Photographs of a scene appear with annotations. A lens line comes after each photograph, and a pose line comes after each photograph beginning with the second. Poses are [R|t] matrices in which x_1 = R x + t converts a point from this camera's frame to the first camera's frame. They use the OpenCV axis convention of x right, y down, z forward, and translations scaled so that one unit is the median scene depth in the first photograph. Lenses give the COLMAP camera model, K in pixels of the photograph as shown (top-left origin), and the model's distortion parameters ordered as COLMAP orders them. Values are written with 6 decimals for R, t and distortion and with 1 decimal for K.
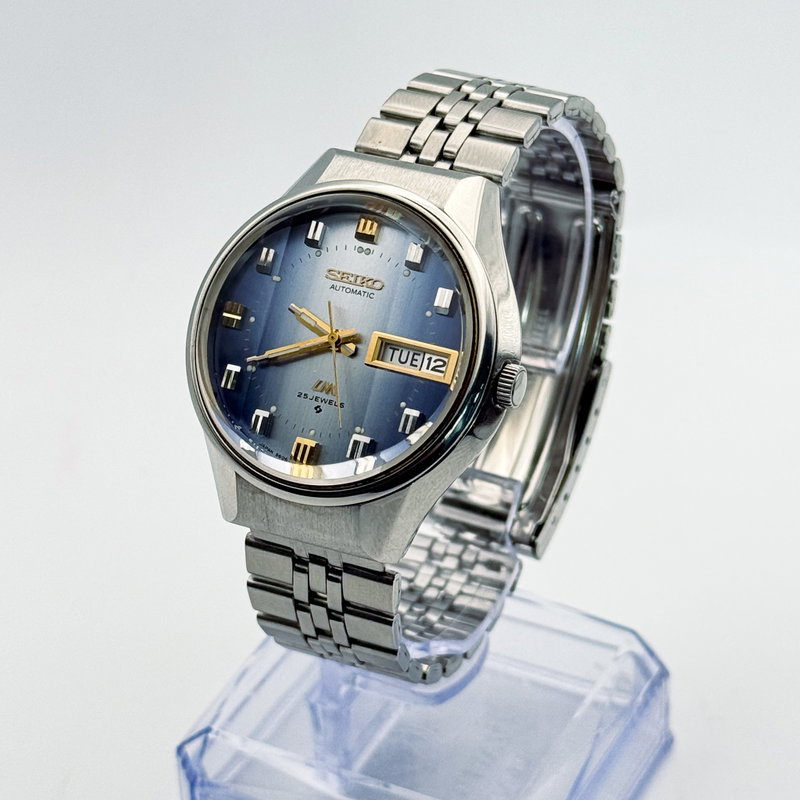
lens RADIAL K [[2399.2, 0, 400.0], [0, 2399.2, 400.0], [0, 0, 1]] dist [-0.053195, -0.982038]
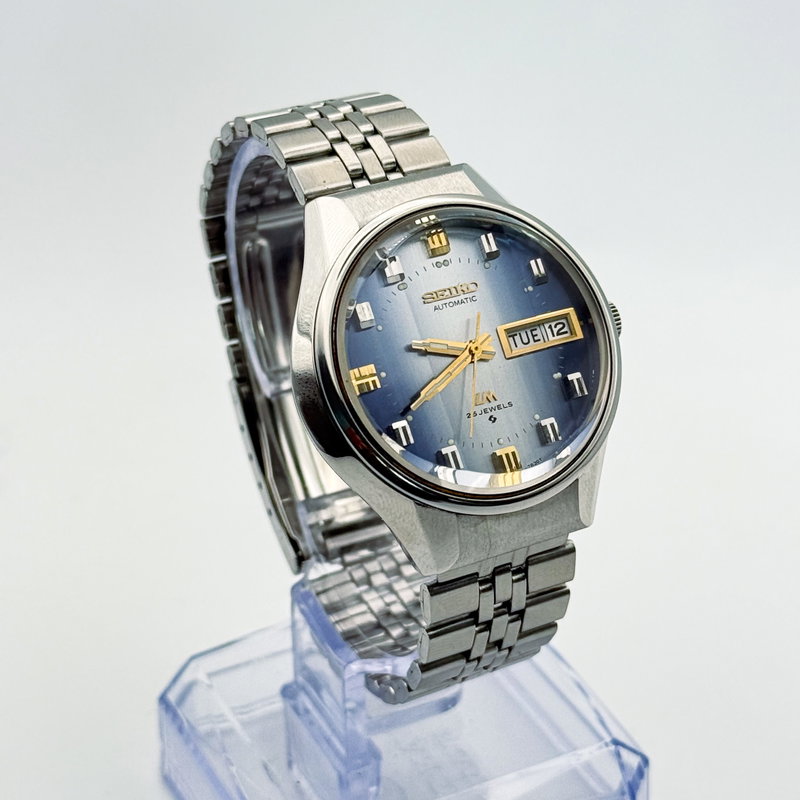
lens RADIAL K [[2399.2, 0, 400.0], [0, 2399.2, 400.0], [0, 0, 1]] dist [-0.053195, -0.982038]
pose [[0.643190, -0.417150, 0.642100, -0.697978], [0.440994, 0.887340, 0.134731, -0.155099], [-0.625964, 0.196504, 0.754689, 0.260937]]
